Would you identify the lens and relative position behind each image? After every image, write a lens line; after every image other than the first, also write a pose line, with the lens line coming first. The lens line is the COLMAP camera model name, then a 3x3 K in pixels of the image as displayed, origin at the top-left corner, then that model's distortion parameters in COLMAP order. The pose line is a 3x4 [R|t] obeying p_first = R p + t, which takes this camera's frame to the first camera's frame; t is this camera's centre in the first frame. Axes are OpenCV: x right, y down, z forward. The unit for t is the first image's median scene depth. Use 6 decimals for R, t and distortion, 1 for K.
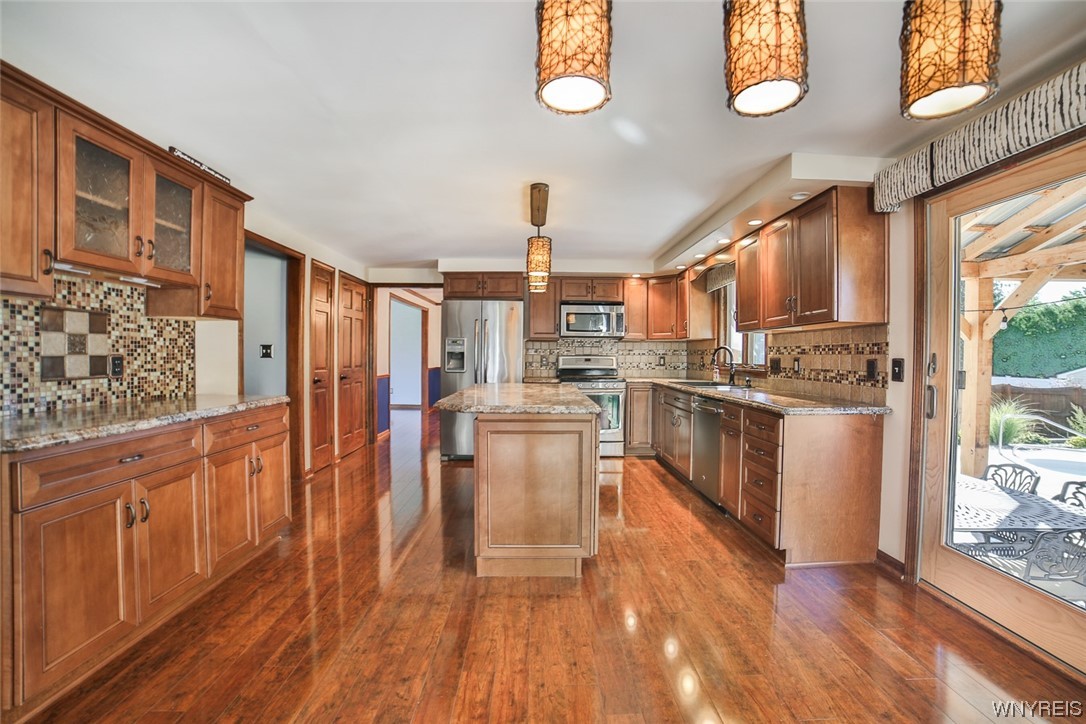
lens RADIAL K [[464.0, 0, 543.0], [0, 464.0, 362.0], [0, 0, 1]] dist [-0.113051, 0.040522]
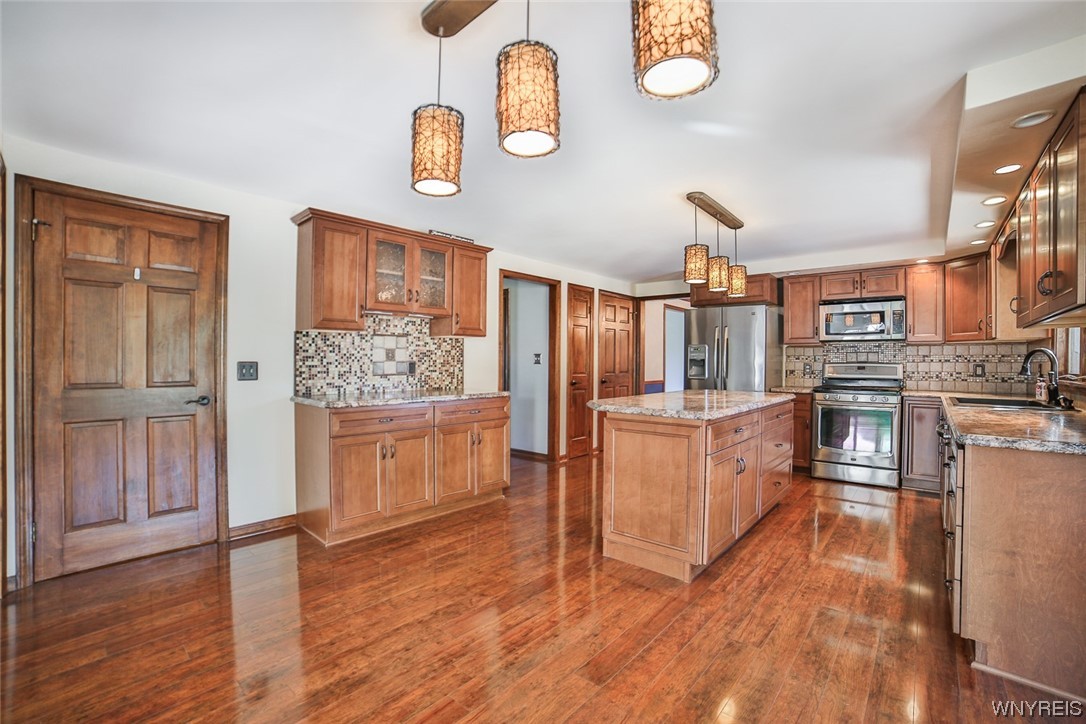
lens RADIAL K [[464.0, 0, 543.0], [0, 464.0, 362.0], [0, 0, 1]] dist [-0.113051, 0.040522]
pose [[0.736610, -0.000727, -0.676318, 0.488711], [-0.011157, 0.999850, -0.013226, 0.003854], [0.676226, 0.017288, 0.736491, 0.042665]]
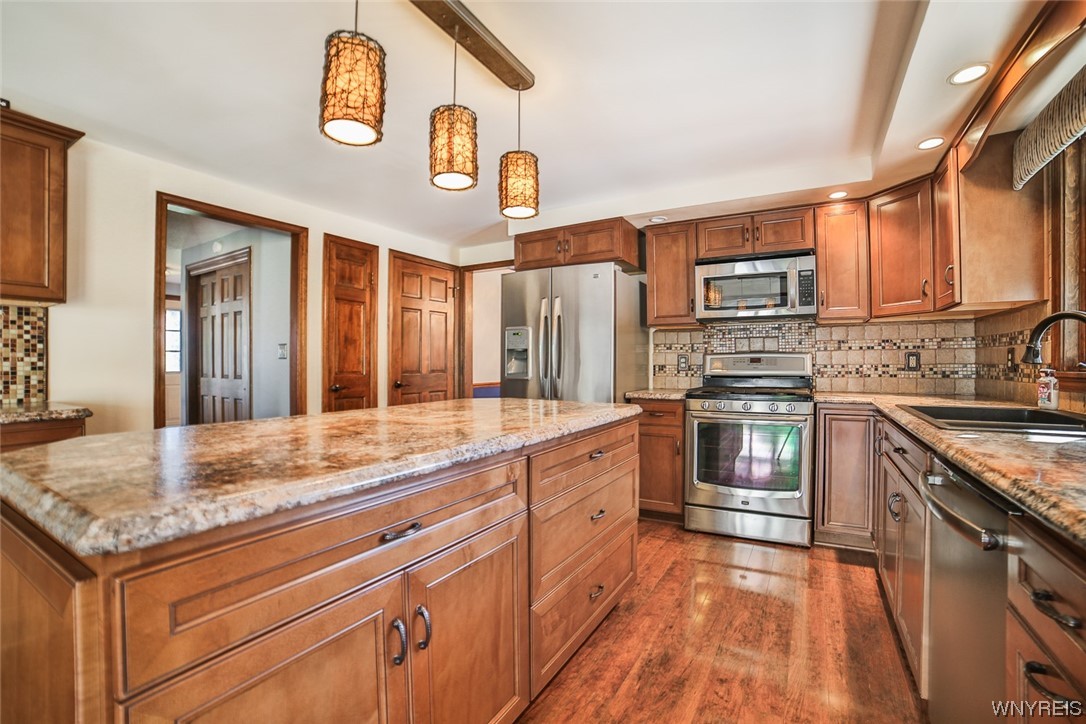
lens RADIAL K [[471.1, 0, 543.0], [0, 471.1, 362.0], [0, 0, 1]] dist [-0.118091, 0.042455]
pose [[0.851399, -0.009945, -0.524424, 0.390505], [-0.000057, 0.999818, -0.019052, 0.019358], [0.524518, 0.016251, 0.851244, 0.877227]]
